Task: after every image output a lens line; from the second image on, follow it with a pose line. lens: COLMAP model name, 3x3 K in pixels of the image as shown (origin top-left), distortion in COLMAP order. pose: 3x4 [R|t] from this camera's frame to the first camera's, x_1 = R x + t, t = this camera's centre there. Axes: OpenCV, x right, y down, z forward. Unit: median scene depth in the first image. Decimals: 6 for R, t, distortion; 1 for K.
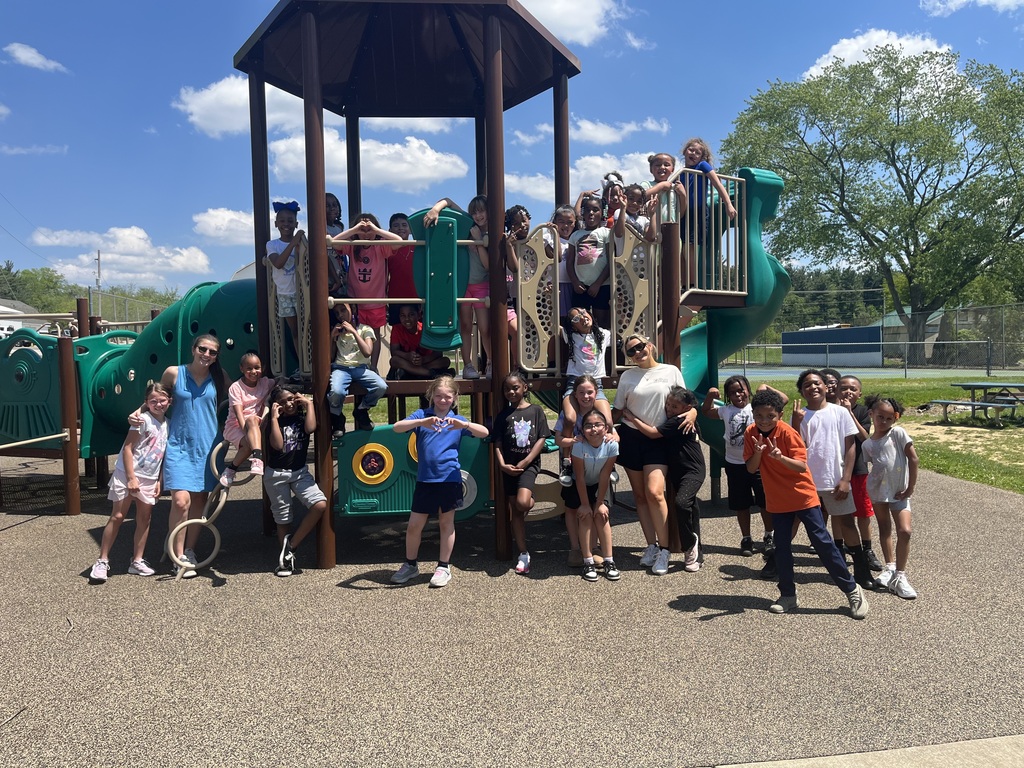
lens RADIAL K [[820.8, 0, 512.0], [0, 820.8, 384.0], [0, 0, 1]] dist [0.102923, -0.005124]
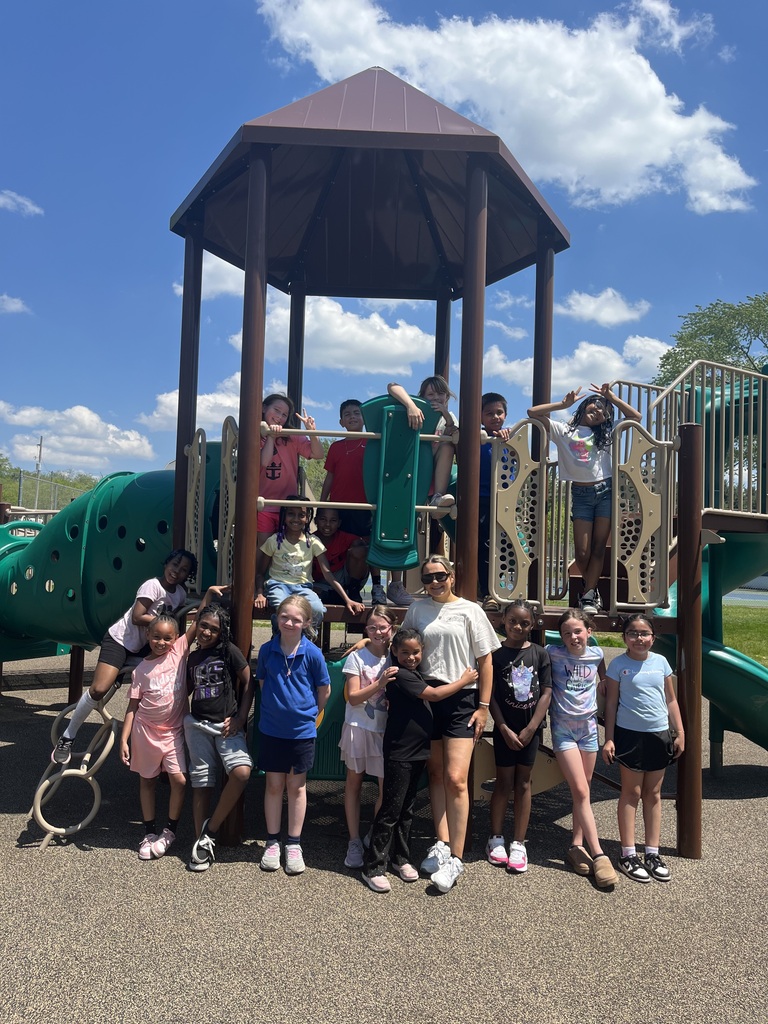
lens RADIAL K [[820.8, 0, 384.0], [0, 820.8, 512.0], [0, 0, 1]] dist [0.102923, -0.005124]
pose [[0.996937, 0.049951, -0.060183, -0.047654], [-0.054981, 0.994859, -0.085041, -0.027482], [0.055625, 0.088089, 0.994558, 0.196309]]
